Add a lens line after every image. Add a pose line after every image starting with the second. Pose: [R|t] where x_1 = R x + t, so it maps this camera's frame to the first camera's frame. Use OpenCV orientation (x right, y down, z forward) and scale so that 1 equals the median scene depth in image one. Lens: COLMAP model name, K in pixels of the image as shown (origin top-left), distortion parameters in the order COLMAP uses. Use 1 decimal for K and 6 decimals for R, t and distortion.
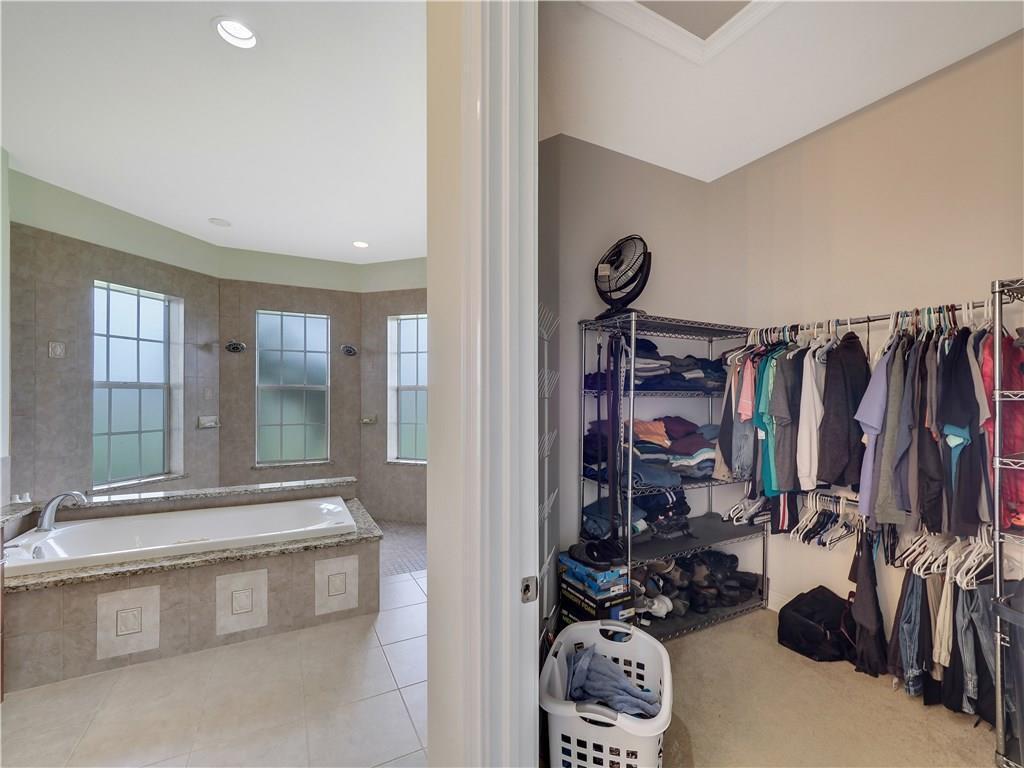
lens RADIAL K [[438.4, 0, 520.7], [0, 438.4, 397.6], [0, 0, 1]] dist [-0.009874, 0.000763]
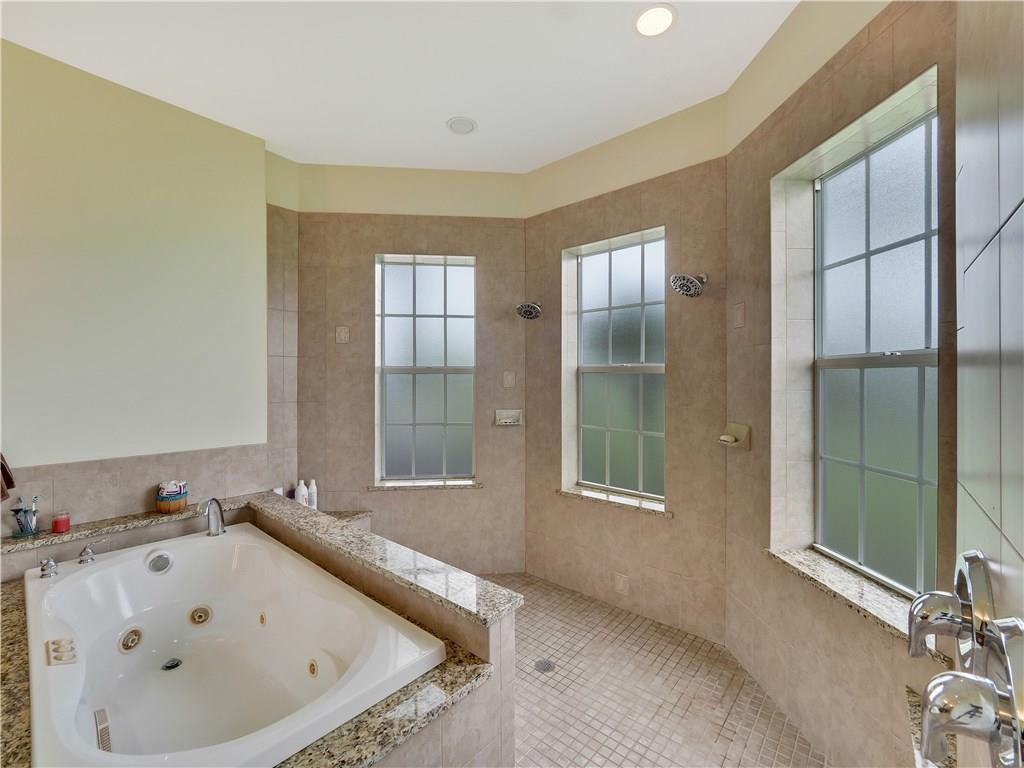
lens RADIAL K [[438.4, 0, 509.3], [0, 438.4, 385.1], [0, 0, 1]] dist [-0.009874, 0.000763]
pose [[0.346784, 0.007222, -0.937917, -0.029007], [-0.003499, 0.999973, 0.006406, -0.005279], [0.937938, 0.001060, 0.346800, 0.948091]]
